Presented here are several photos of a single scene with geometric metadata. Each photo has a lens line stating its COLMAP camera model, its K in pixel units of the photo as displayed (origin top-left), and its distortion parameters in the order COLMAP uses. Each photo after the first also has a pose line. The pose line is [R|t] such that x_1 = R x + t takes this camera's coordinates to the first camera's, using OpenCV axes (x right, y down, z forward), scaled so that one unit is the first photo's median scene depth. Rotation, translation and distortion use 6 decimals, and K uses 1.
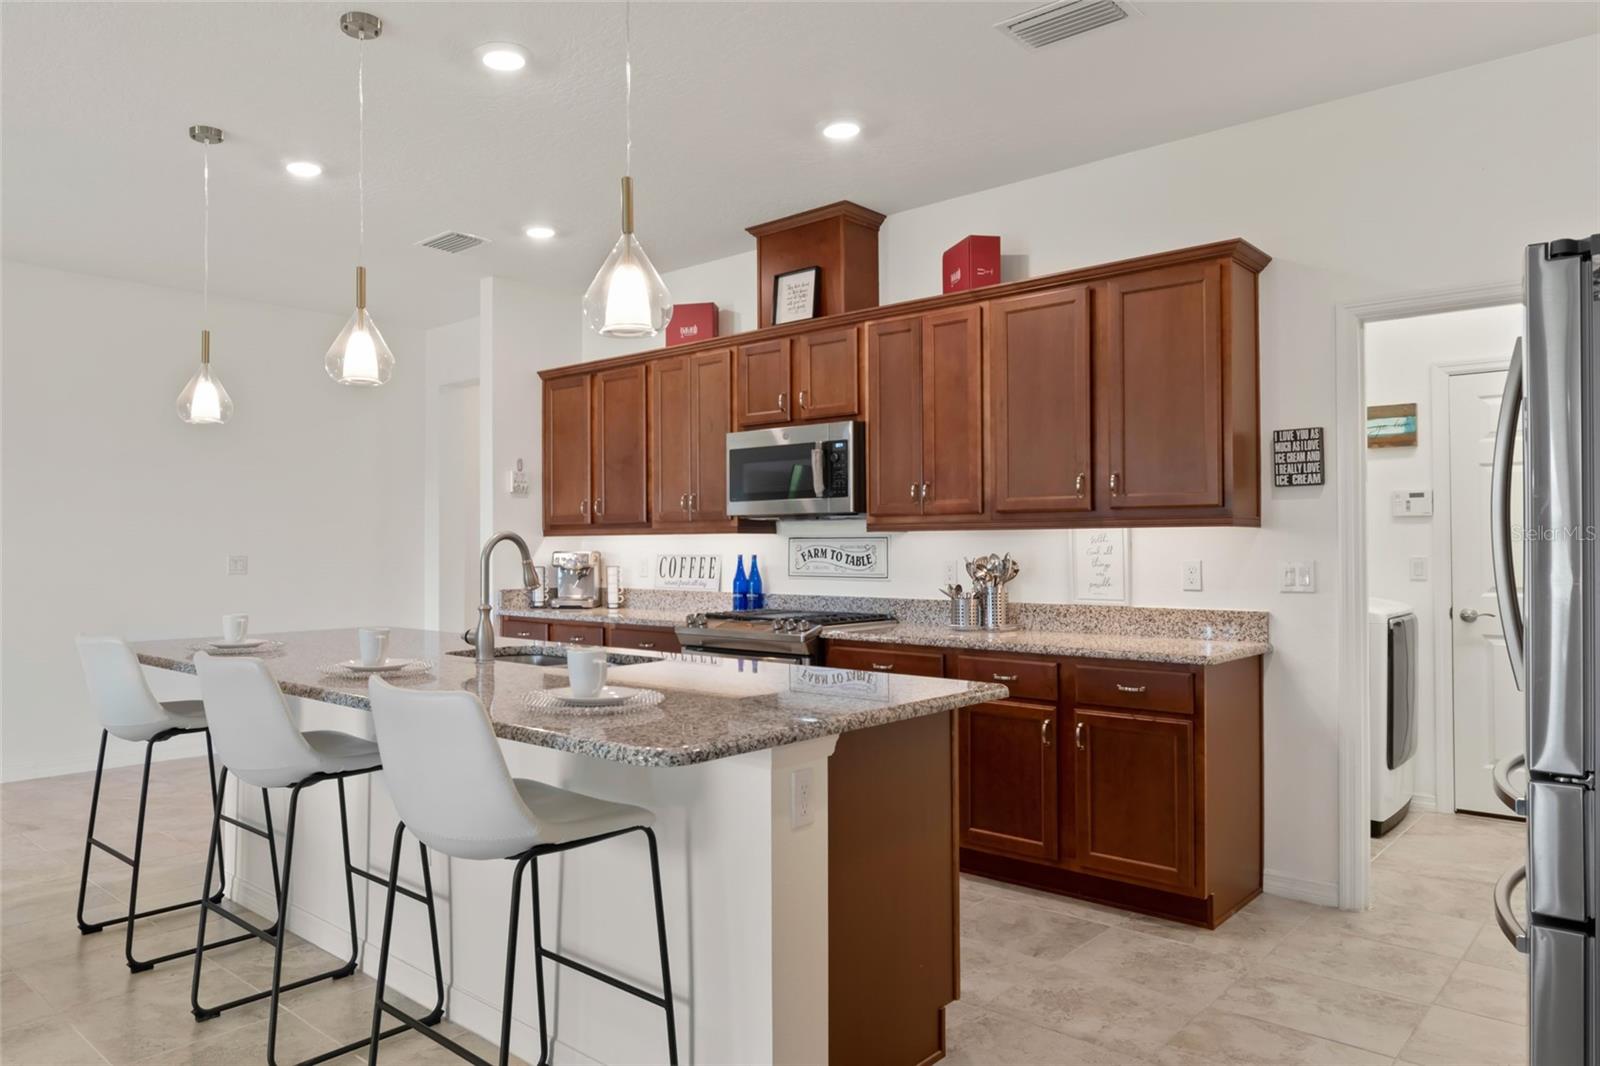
lens RADIAL K [[1066.8, 0, 684.0], [0, 1066.8, 534.3], [0, 0, 1]] dist [0.002930, 0.000243]
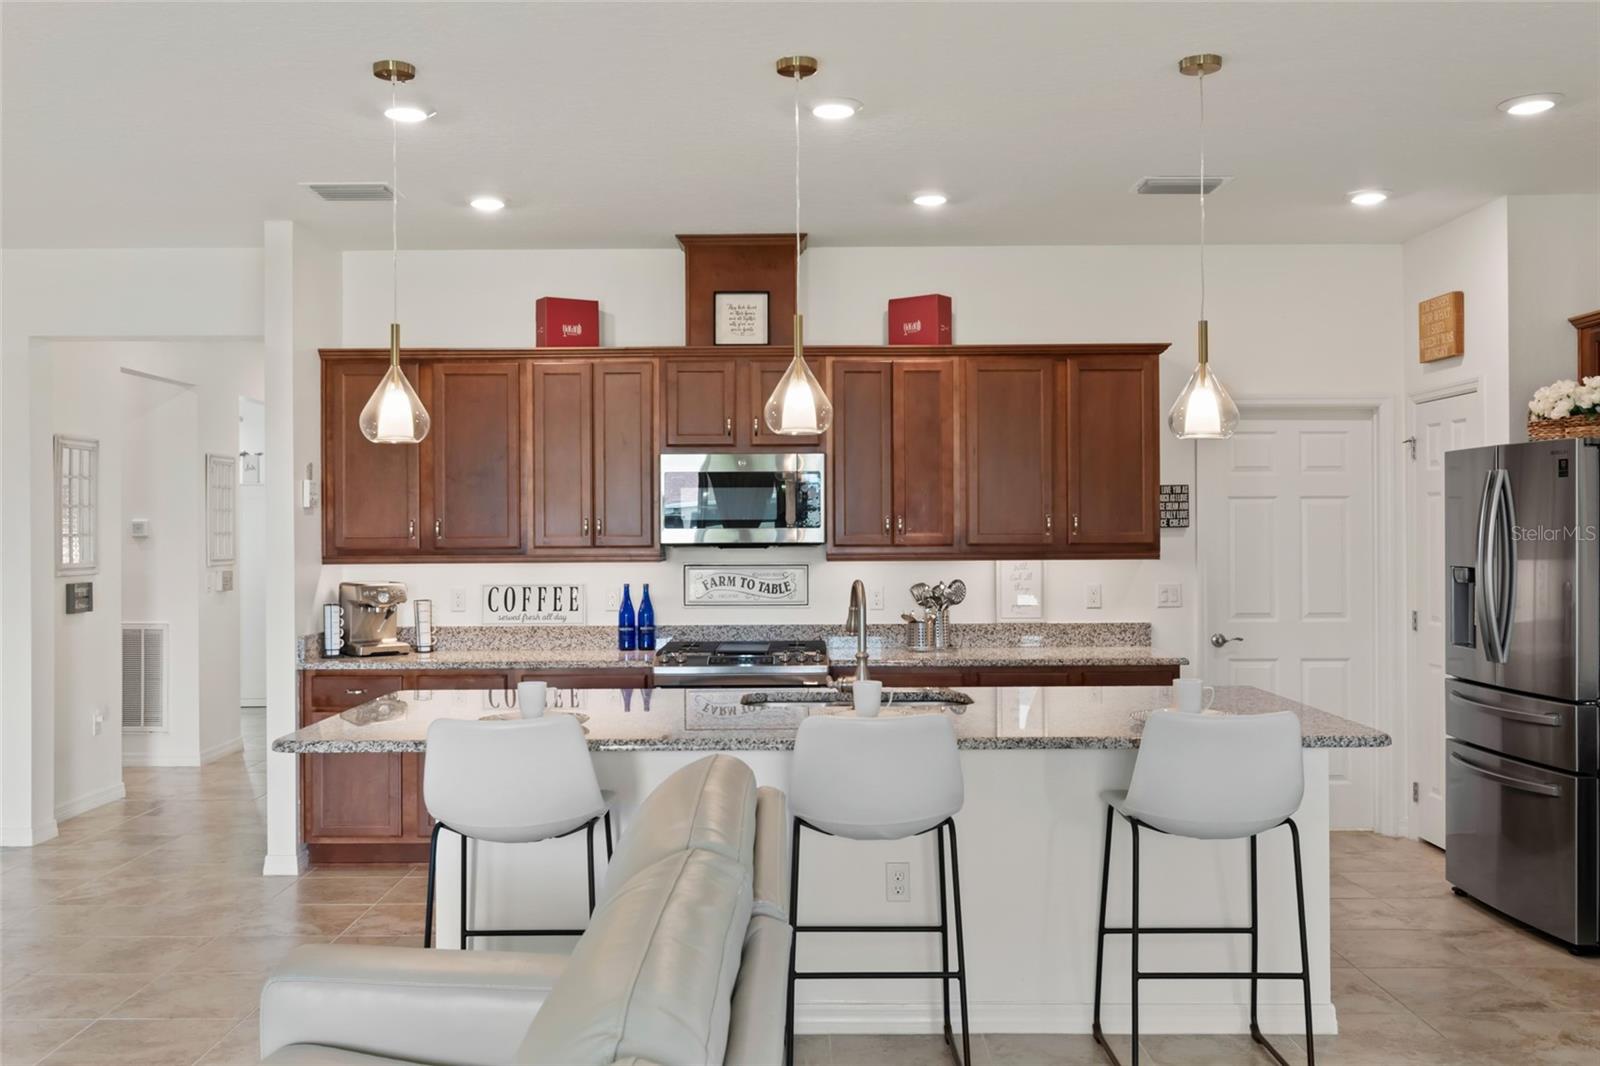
lens RADIAL K [[1410.0, 0, 788.8], [0, 1410.0, 523.8], [0, 0, 1]] dist [-0.003329, -0.003840]
pose [[0.718417, 0.001999, 0.695610, -0.728360], [-0.004495, 0.999988, 0.001769, -0.037113], [-0.695598, -0.004398, 0.718417, 0.047015]]
